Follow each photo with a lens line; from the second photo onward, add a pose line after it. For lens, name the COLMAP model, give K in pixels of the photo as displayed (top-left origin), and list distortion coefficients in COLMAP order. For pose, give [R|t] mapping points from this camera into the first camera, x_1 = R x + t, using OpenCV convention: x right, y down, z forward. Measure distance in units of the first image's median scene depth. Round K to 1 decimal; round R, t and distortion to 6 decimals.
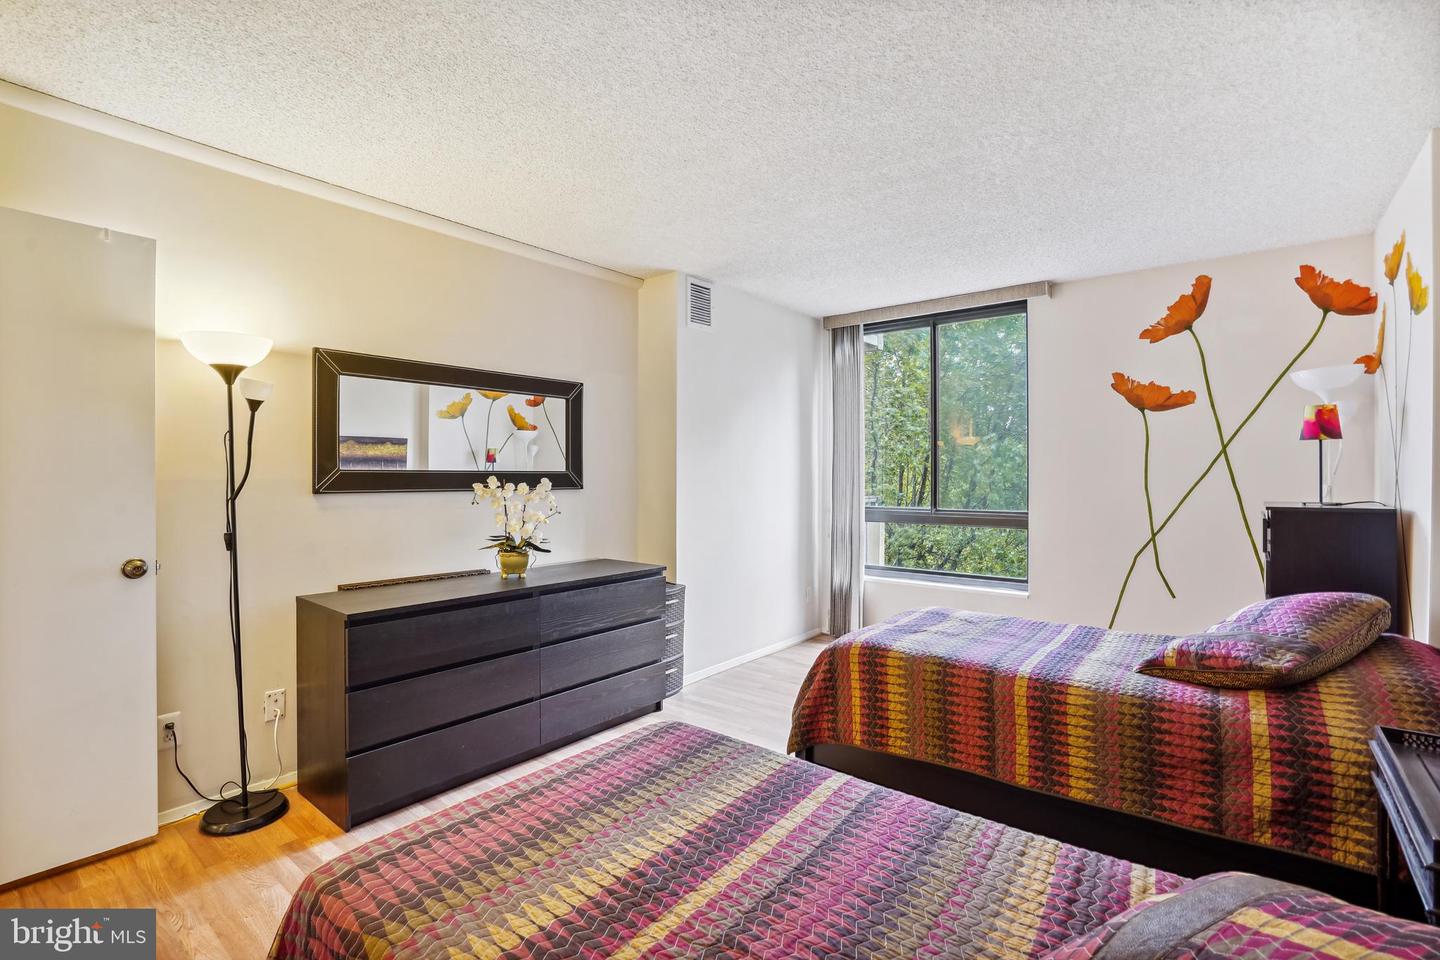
lens RADIAL K [[668.9, 0, 705.4], [0, 668.9, 475.9], [0, 0, 1]] dist [-0.044486, 0.016386]
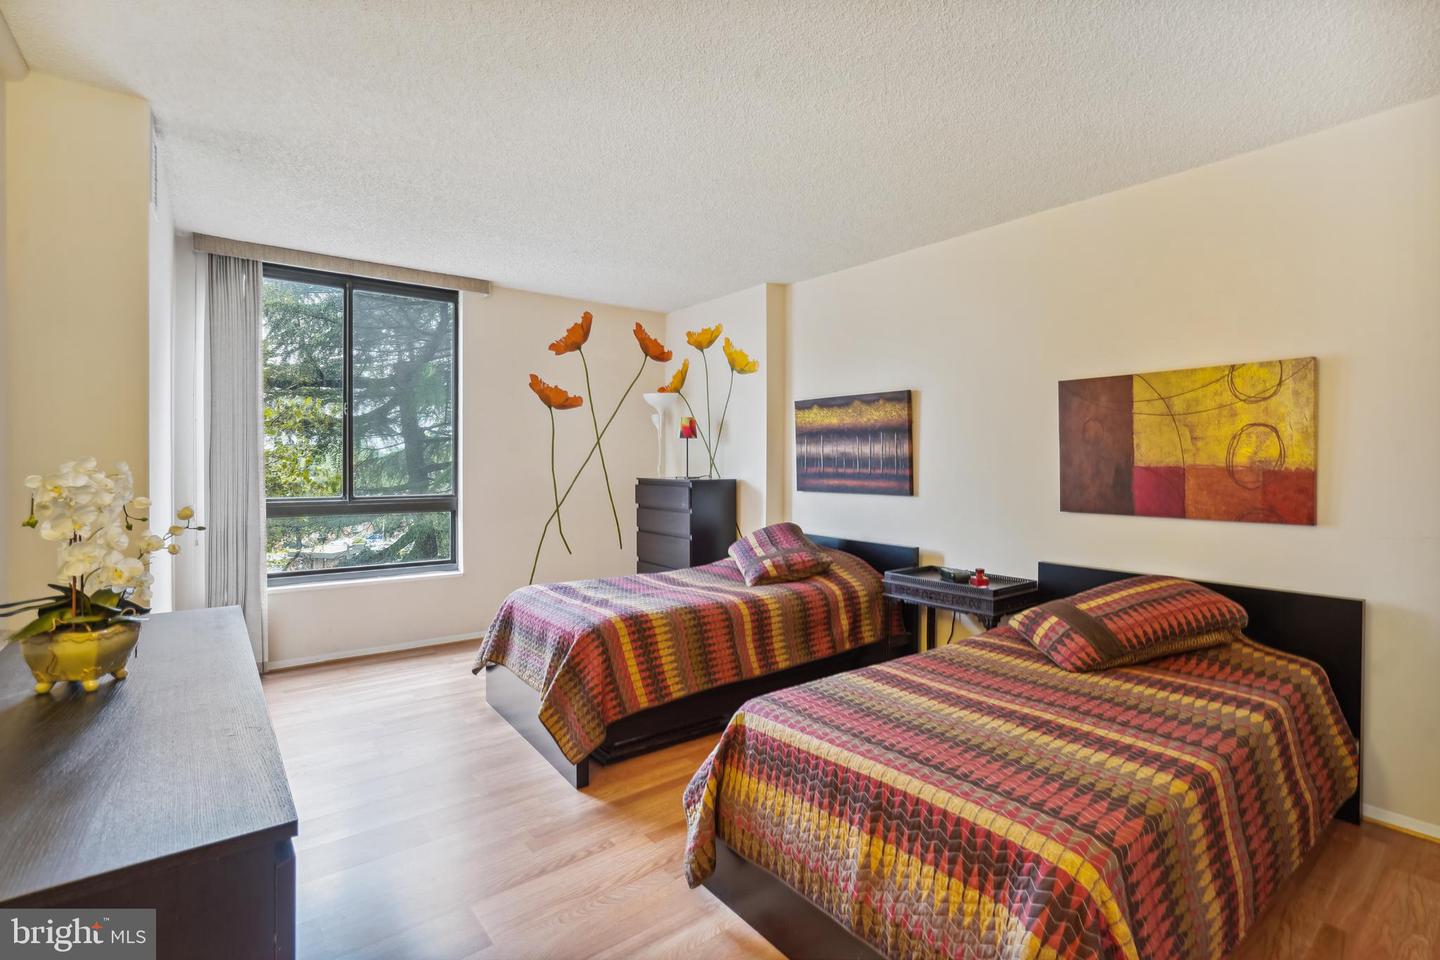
lens RADIAL K [[668.9, 0, 740.1], [0, 668.9, 462.0], [0, 0, 1]] dist [-0.044486, 0.016386]
pose [[0.203984, -0.000462, 0.978974, -0.541565], [-0.002596, 0.999996, 0.001013, 0.001615], [-0.978971, -0.002748, 0.203982, 0.421267]]
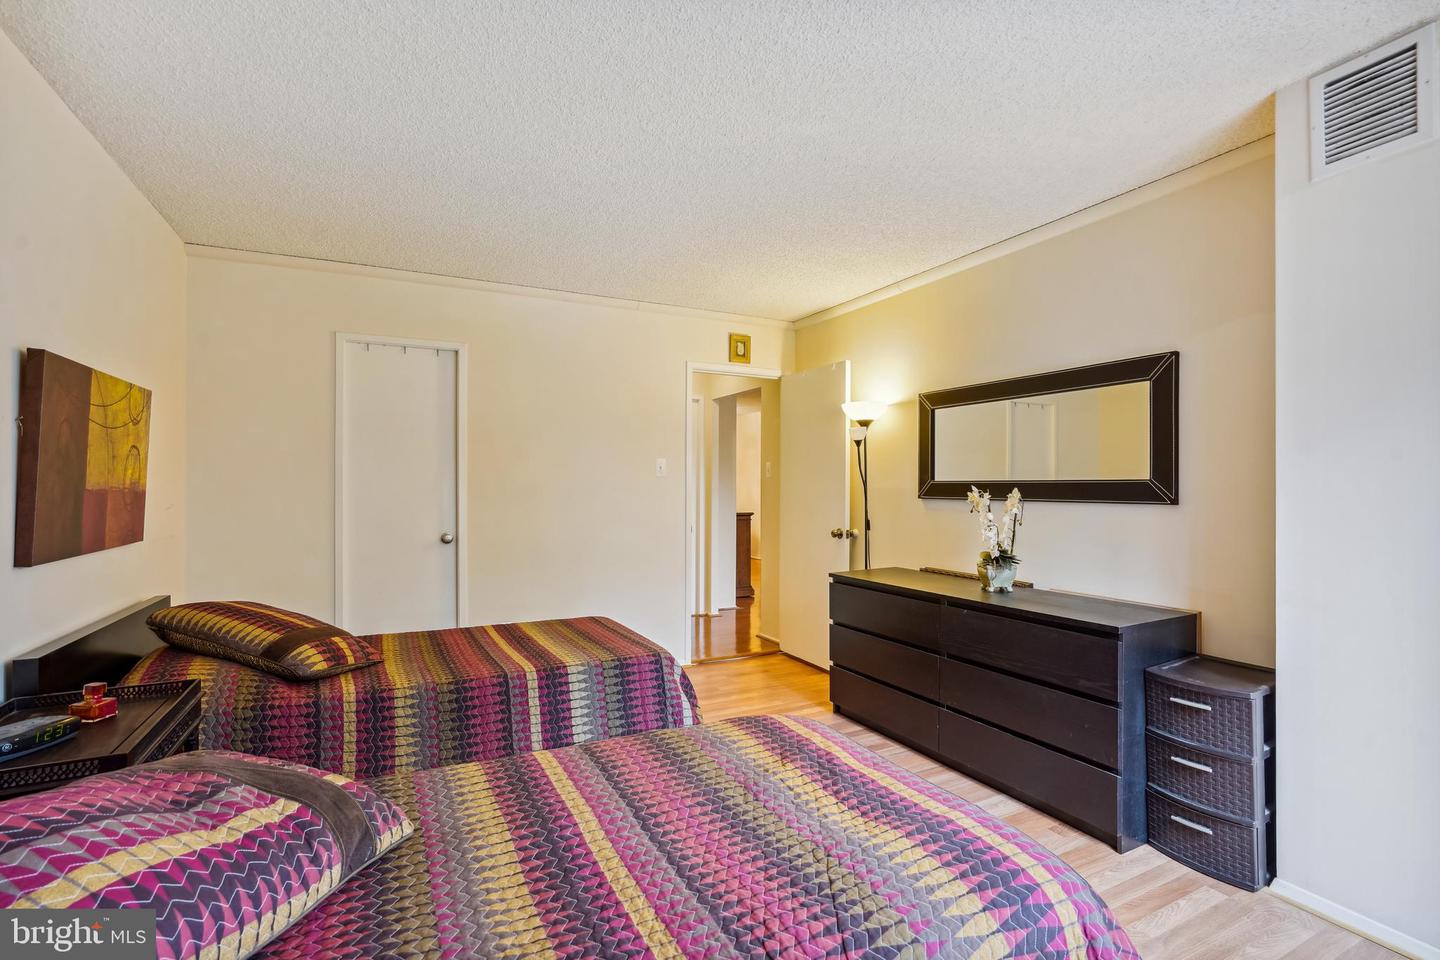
lens RADIAL K [[668.9, 0, 727.6], [0, 668.9, 483.6], [0, 0, 1]] dist [-0.044486, 0.016386]
pose [[-0.402612, -0.005474, -0.915354, 0.652336], [-0.003001, 0.999985, -0.004660, 0.001940], [0.915366, 0.000871, -0.402622, 0.896206]]
